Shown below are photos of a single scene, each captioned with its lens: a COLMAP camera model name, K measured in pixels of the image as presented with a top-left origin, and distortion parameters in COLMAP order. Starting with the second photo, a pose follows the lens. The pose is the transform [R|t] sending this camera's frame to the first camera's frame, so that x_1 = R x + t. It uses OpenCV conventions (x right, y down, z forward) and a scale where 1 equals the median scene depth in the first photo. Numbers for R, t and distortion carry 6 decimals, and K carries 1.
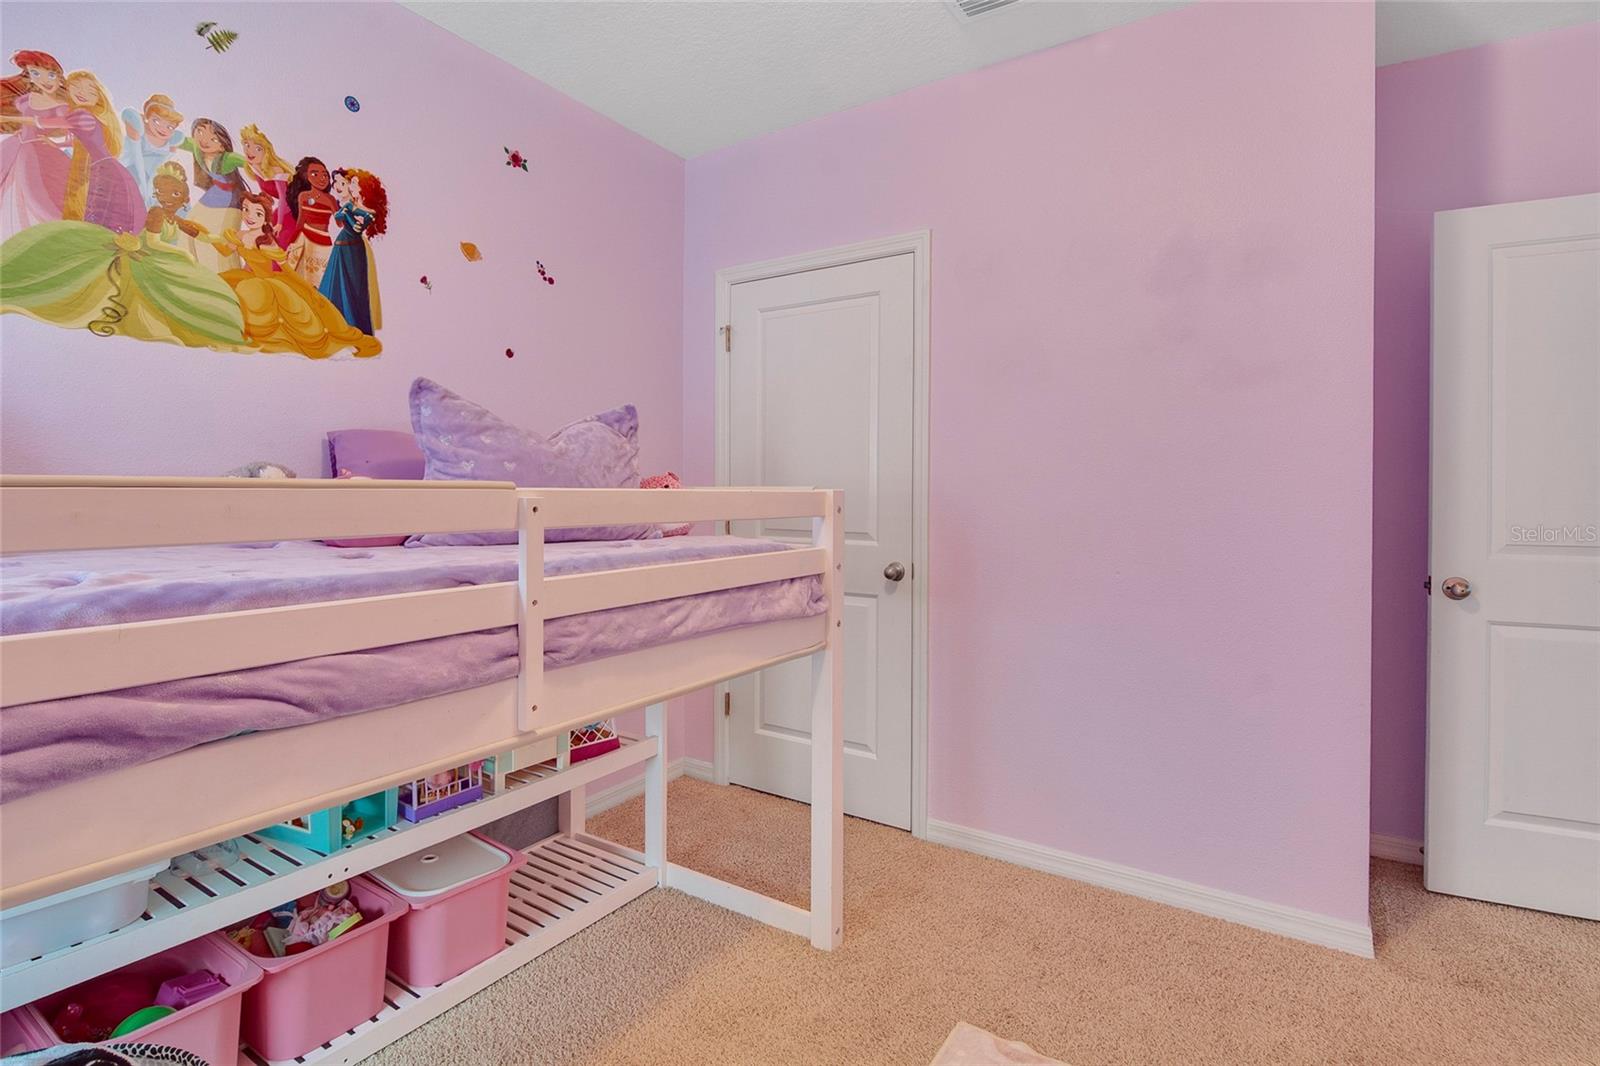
lens RADIAL K [[795.4, 0, 793.2], [0, 795.4, 483.2], [0, 0, 1]] dist [-0.010392, -0.000525]
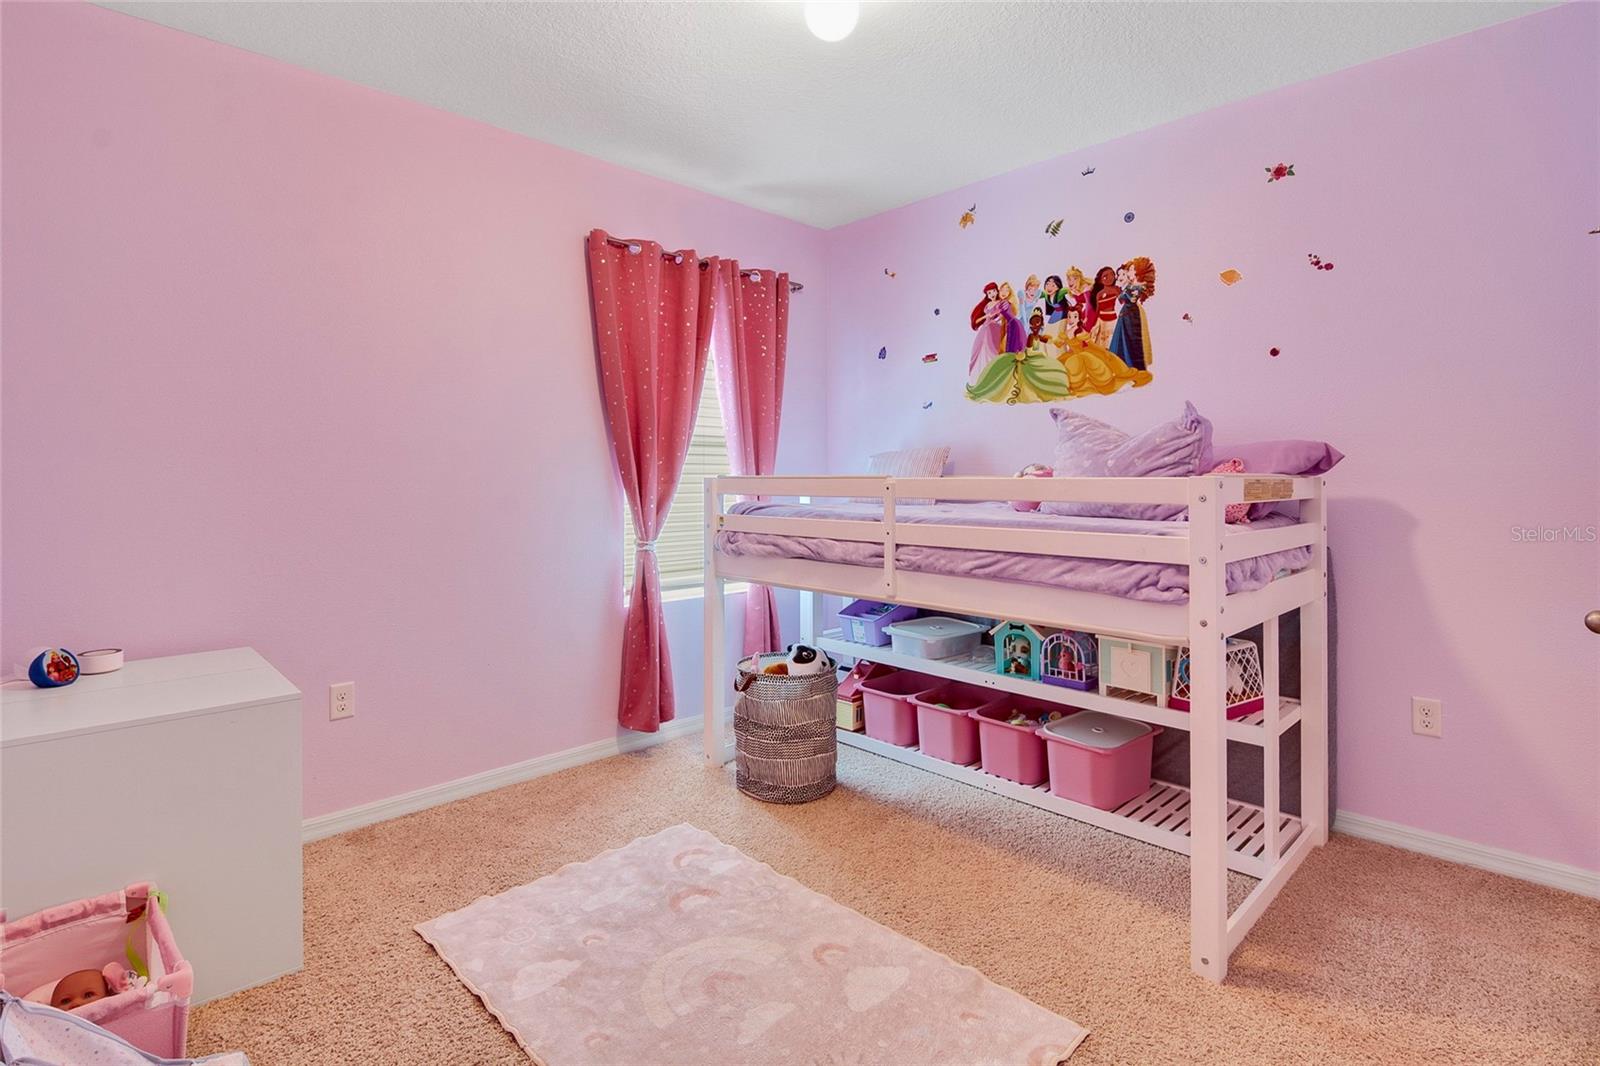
lens RADIAL K [[795.4, 0, 793.2], [0, 795.4, 483.2], [0, 0, 1]] dist [-0.010392, -0.000525]
pose [[-0.215264, 0.009424, -0.976511, 1.140236], [0.020071, 0.999785, 0.005224, -0.001676], [0.976350, -0.018475, -0.215406, 0.768944]]
